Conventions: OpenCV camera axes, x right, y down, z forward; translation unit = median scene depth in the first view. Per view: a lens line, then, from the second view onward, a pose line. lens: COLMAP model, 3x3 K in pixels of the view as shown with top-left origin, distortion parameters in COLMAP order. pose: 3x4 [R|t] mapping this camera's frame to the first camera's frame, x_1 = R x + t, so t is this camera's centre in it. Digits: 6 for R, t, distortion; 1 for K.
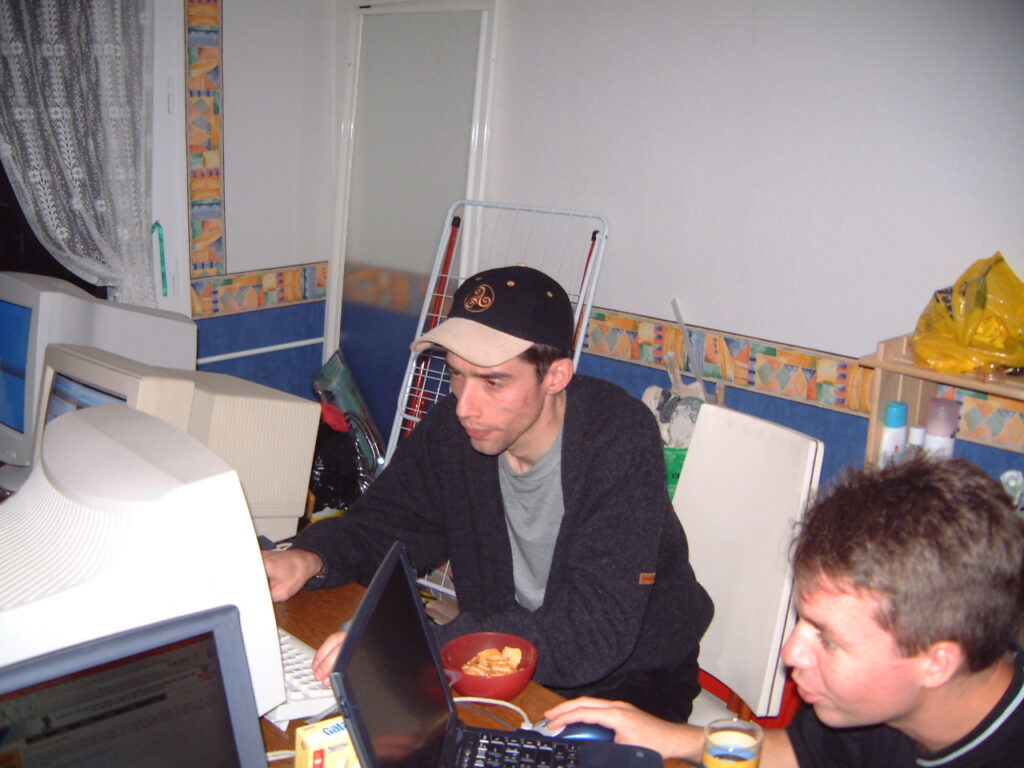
lens RADIAL K [[1145.4, 0, 491.5], [0, 1145.4, 382.1], [0, 0, 1]] dist [-0.229462, 0.000000]
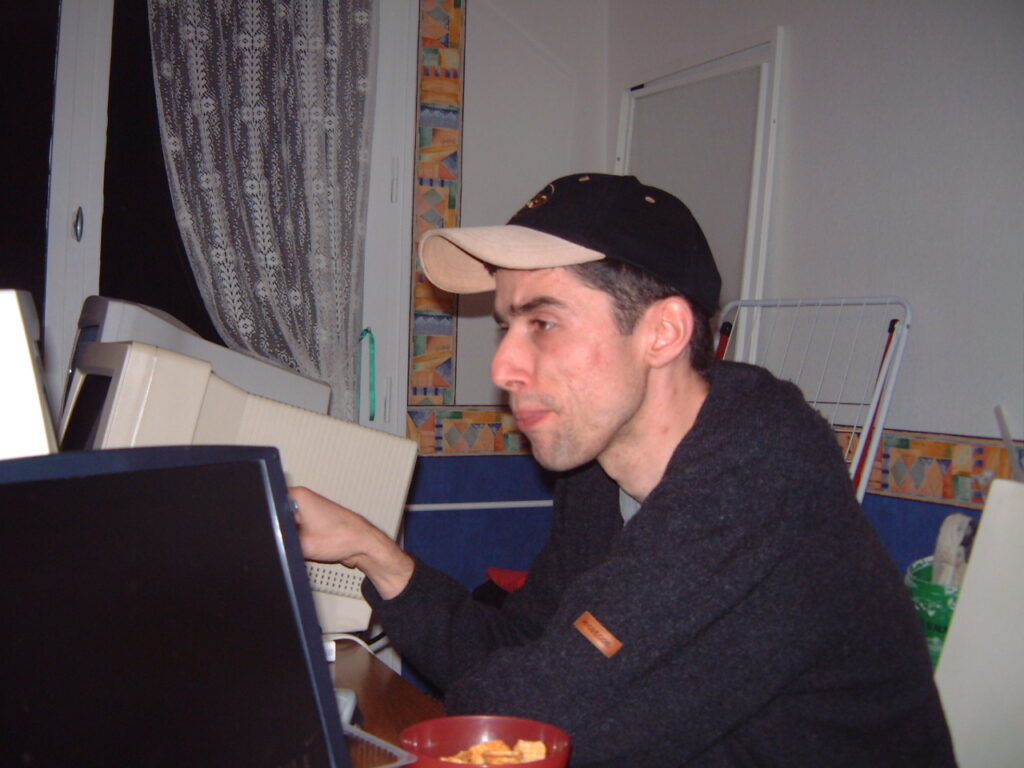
lens RADIAL K [[1256.1, 0, 521.5], [0, 1256.1, 387.5], [0, 0, 1]] dist [-0.228574, 0.000000]
pose [[0.953590, 0.019286, -0.300490, 0.094855], [-0.088450, 0.971862, -0.218314, 0.097487], [0.287824, 0.234761, 0.928464, 0.193022]]
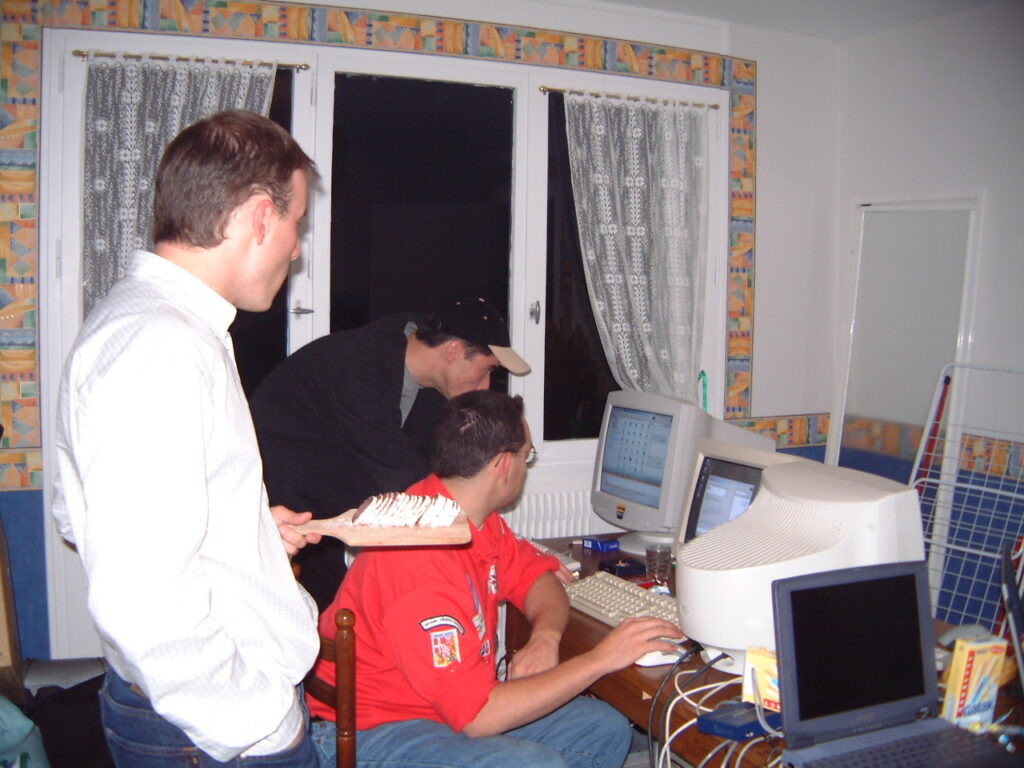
lens RADIAL K [[1145.4, 0, 503.2], [0, 1145.4, 381.1], [0, 0, 1]] dist [-0.229462, 0.000000]
pose [[0.948058, 0.031682, -0.316515, -0.114736], [-0.083198, 0.985087, -0.150602, 0.083814], [0.307024, 0.169113, 0.936556, -0.279481]]
